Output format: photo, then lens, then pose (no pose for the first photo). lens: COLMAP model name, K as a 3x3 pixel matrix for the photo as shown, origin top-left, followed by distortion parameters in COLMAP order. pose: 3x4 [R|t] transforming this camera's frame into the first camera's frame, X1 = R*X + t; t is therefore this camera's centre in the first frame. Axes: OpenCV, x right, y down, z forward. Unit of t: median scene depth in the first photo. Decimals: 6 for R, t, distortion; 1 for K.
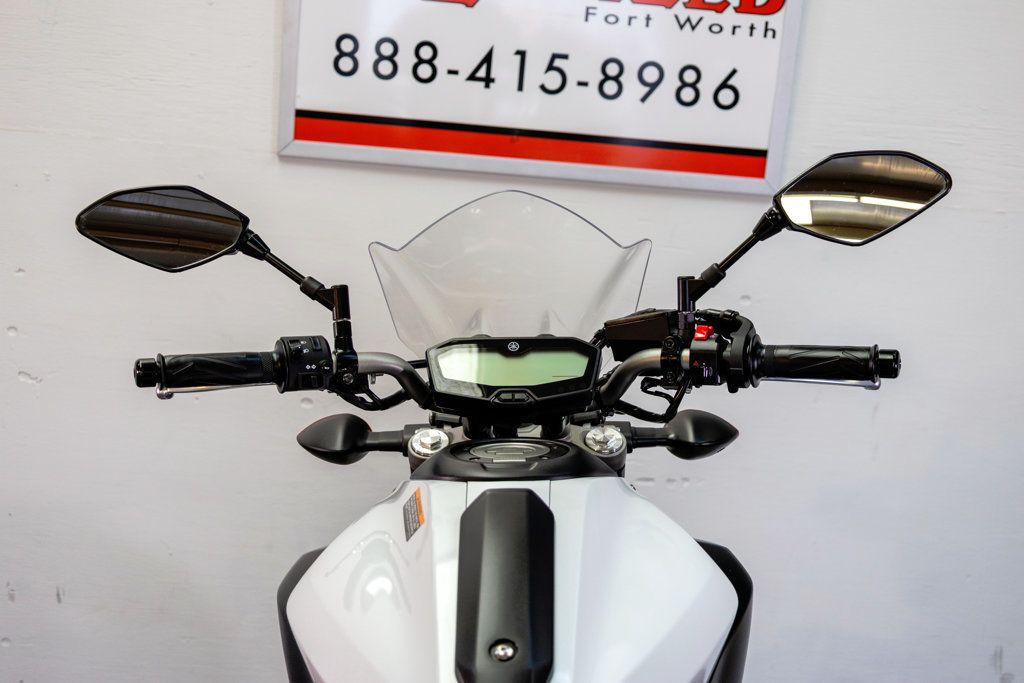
lens RADIAL K [[1496.7, 0, 515.8], [0, 1496.7, 346.8], [0, 0, 1]] dist [0.015150, 0.000000]
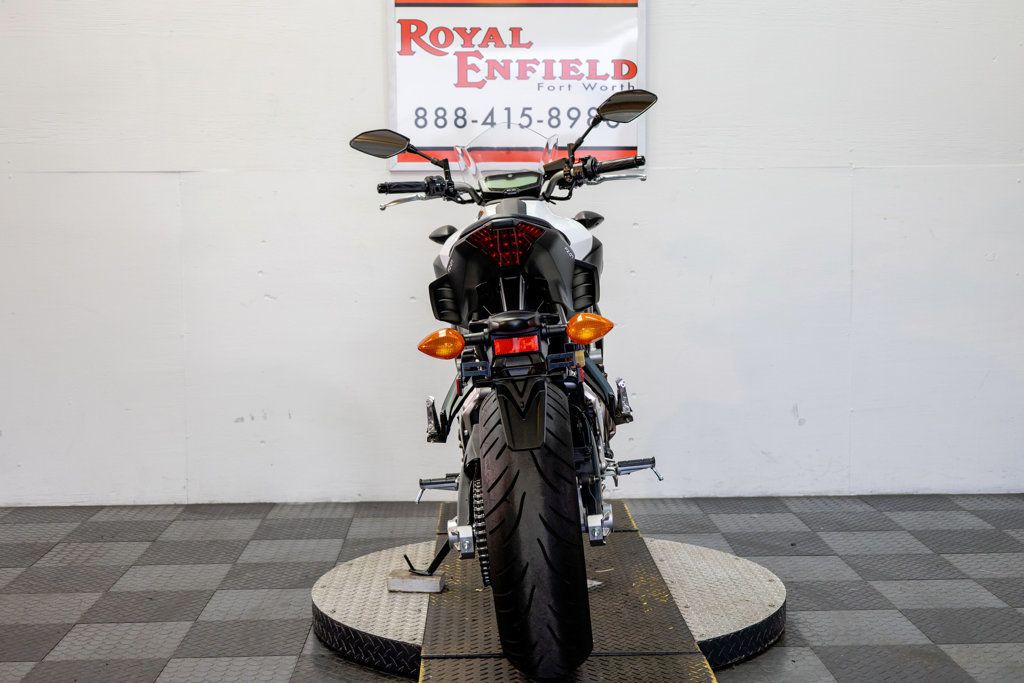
lens RADIAL K [[1496.7, 0, 516.7], [0, 1496.7, 332.4], [0, 0, 1]] dist [0.015150, 0.000000]
pose [[0.995840, -0.090890, -0.006500, 0.001363], [0.089267, 0.987402, -0.130650, 0.359990], [0.018293, 0.129526, 0.991407, -0.940021]]
